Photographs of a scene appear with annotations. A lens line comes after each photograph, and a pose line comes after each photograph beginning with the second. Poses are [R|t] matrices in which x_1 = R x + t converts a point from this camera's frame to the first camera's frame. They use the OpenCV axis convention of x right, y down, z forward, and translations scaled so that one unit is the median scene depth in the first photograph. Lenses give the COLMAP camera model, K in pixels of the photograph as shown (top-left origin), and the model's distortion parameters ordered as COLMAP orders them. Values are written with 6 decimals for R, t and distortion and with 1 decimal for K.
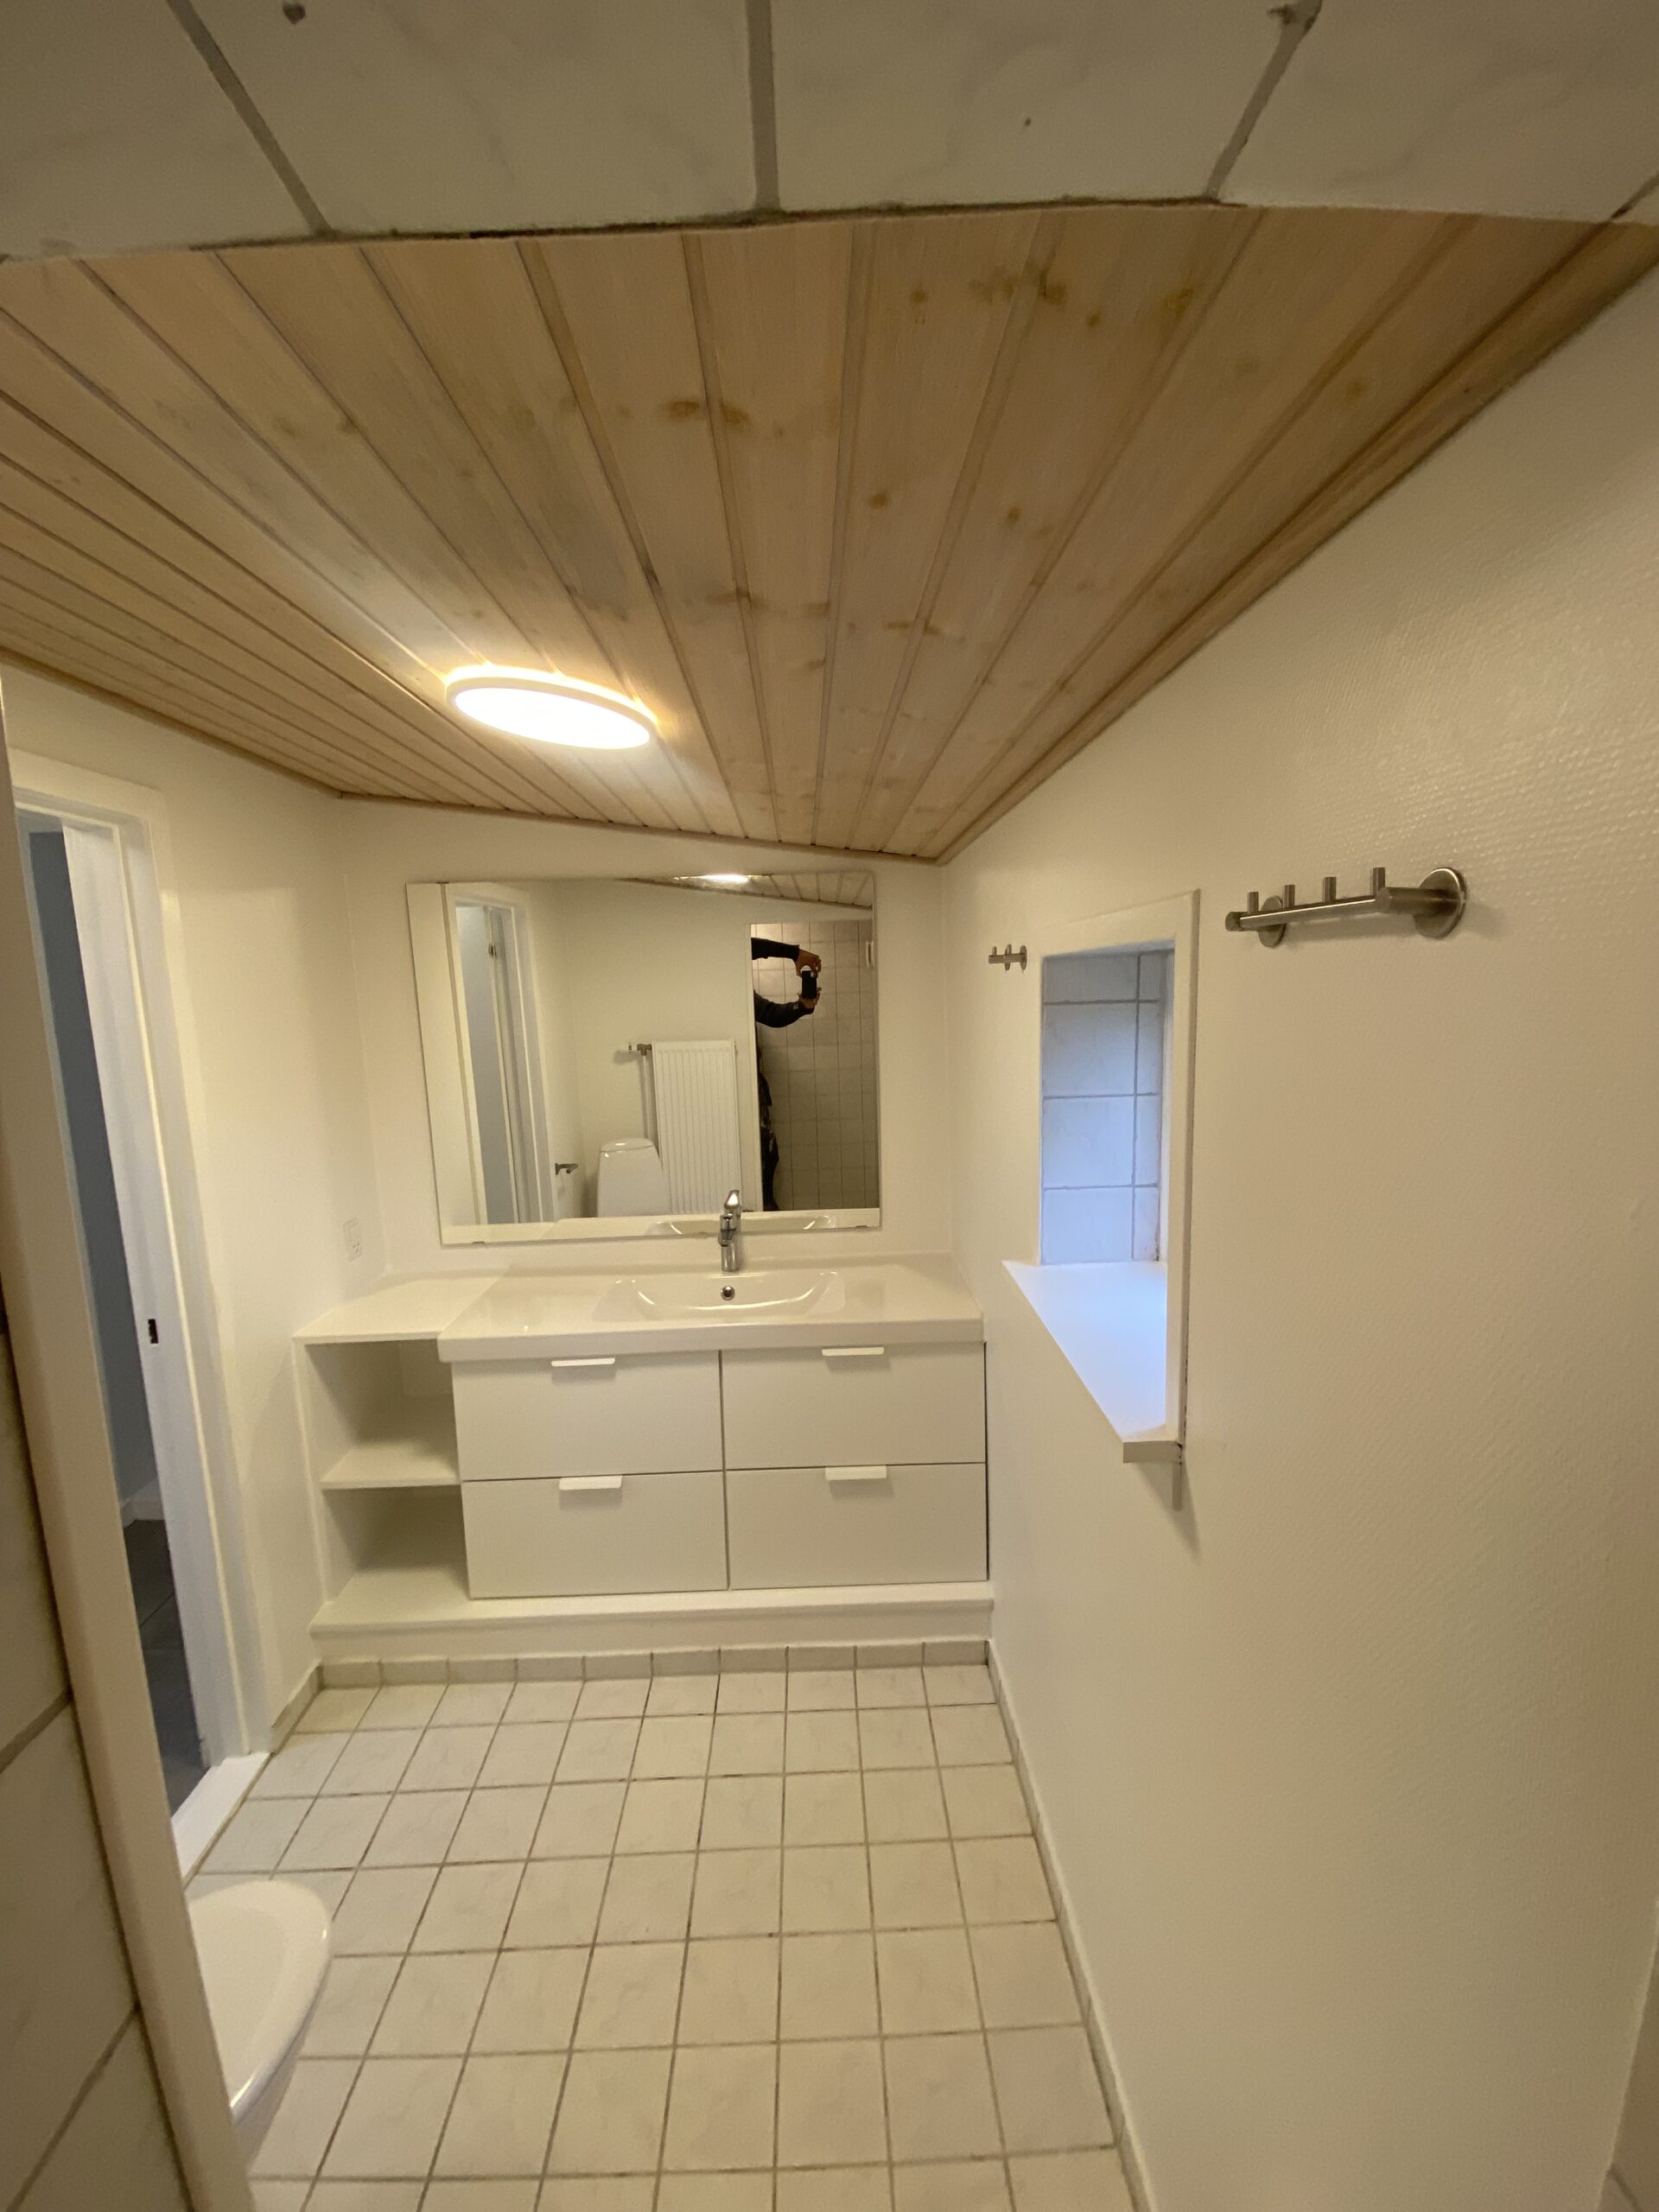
lens RADIAL K [[898.5, 0, 829.5], [0, 898.5, 1106.0], [0, 0, 1]] dist [0.018472, -0.020253]
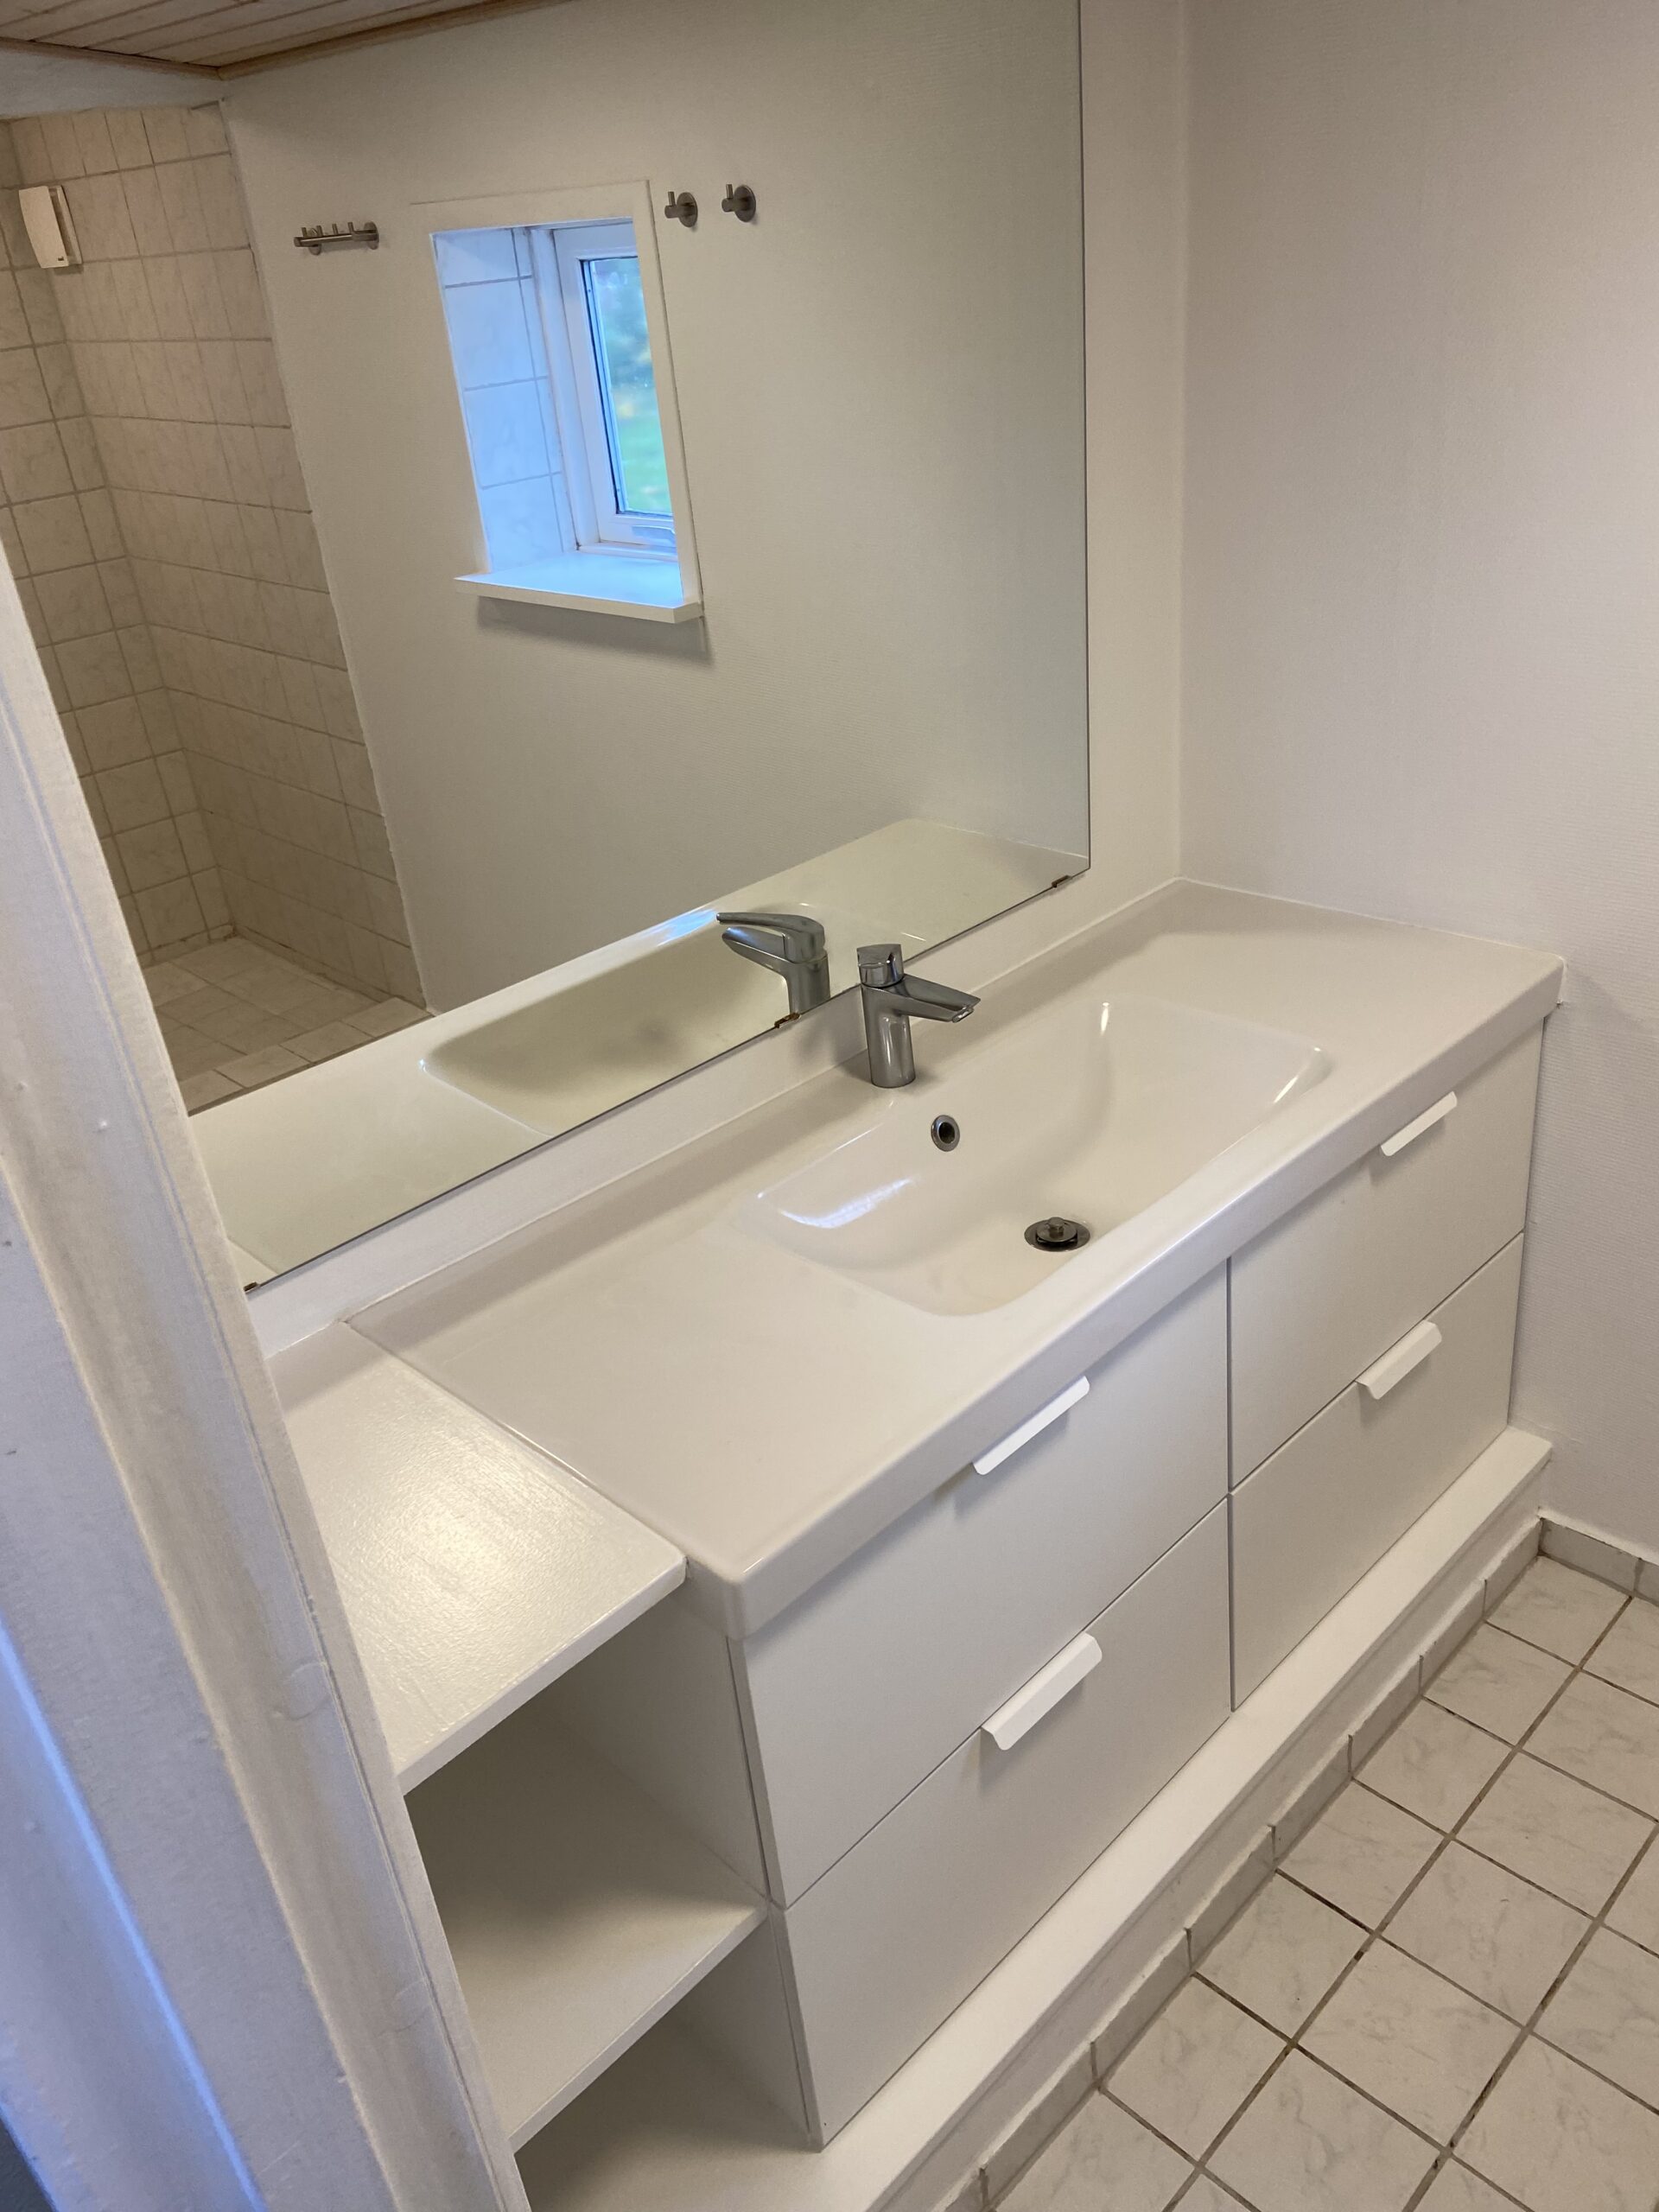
lens RADIAL K [[1668.1, 0, 819.5], [0, 1668.1, 1130.7], [0, 0, 1]] dist [0.125915, -0.149790]
pose [[0.717935, -0.364141, 0.593271, -0.681298], [0.172541, 0.918758, 0.355124, -0.069699], [-0.674388, -0.152593, 0.722438, 0.595591]]
